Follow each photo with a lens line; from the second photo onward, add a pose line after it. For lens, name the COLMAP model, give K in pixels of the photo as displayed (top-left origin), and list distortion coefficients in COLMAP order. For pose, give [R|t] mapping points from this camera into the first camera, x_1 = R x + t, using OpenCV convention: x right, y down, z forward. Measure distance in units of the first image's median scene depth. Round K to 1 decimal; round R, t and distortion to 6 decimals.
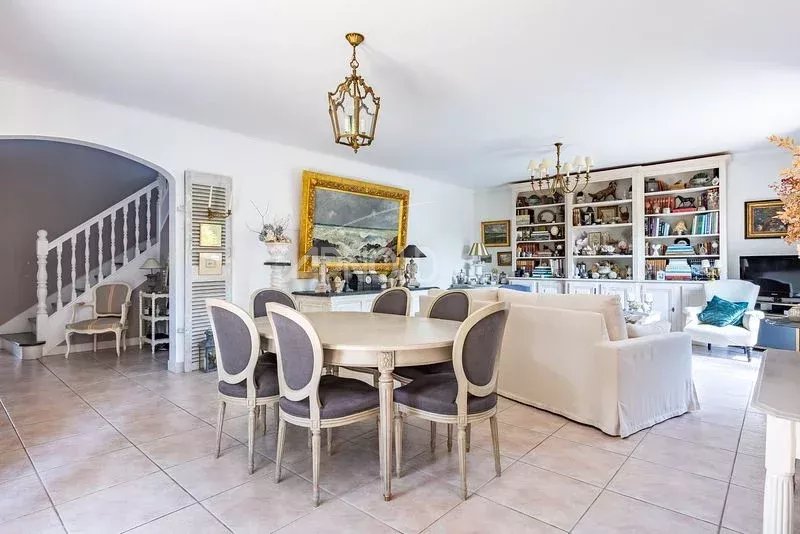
lens RADIAL K [[439.0, 0, 408.8], [0, 439.0, 259.3], [0, 0, 1]] dist [-0.003076, 0.000083]
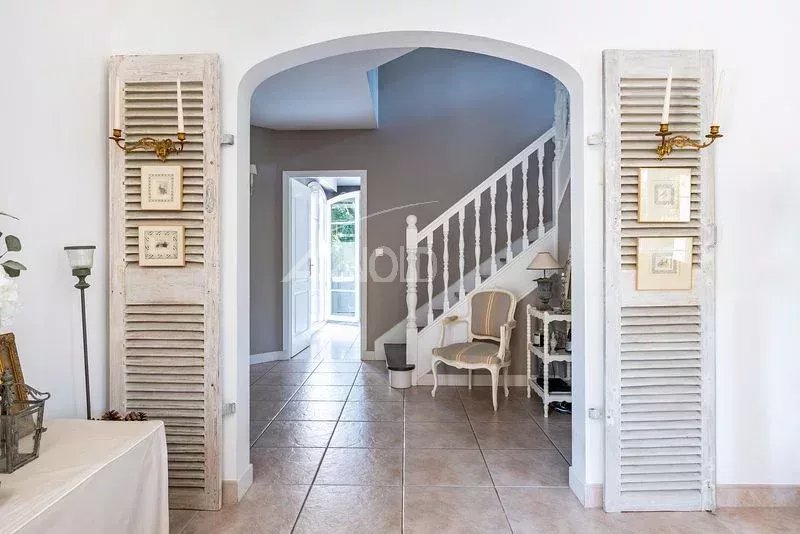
lens RADIAL K [[439.0, 0, 408.8], [0, 439.0, 259.3], [0, 0, 1]] dist [-0.003076, 0.000083]
pose [[0.655232, 0.003643, -0.755419, -0.261435], [0.009080, 0.999878, 0.012698, -0.001484], [0.755373, -0.015180, 0.655119, 0.480898]]
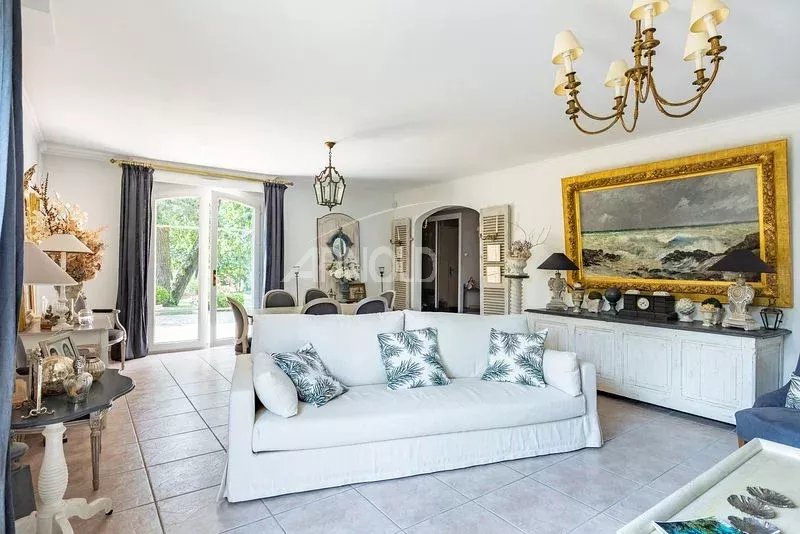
lens RADIAL K [[439.0, 0, 408.8], [0, 439.0, 259.3], [0, 0, 1]] dist [-0.003076, 0.000083]
pose [[-0.235726, -0.014563, -0.971710, 0.807194], [-0.002779, 0.999894, -0.014311, -0.015279], [0.971816, -0.000673, -0.235741, 0.967061]]
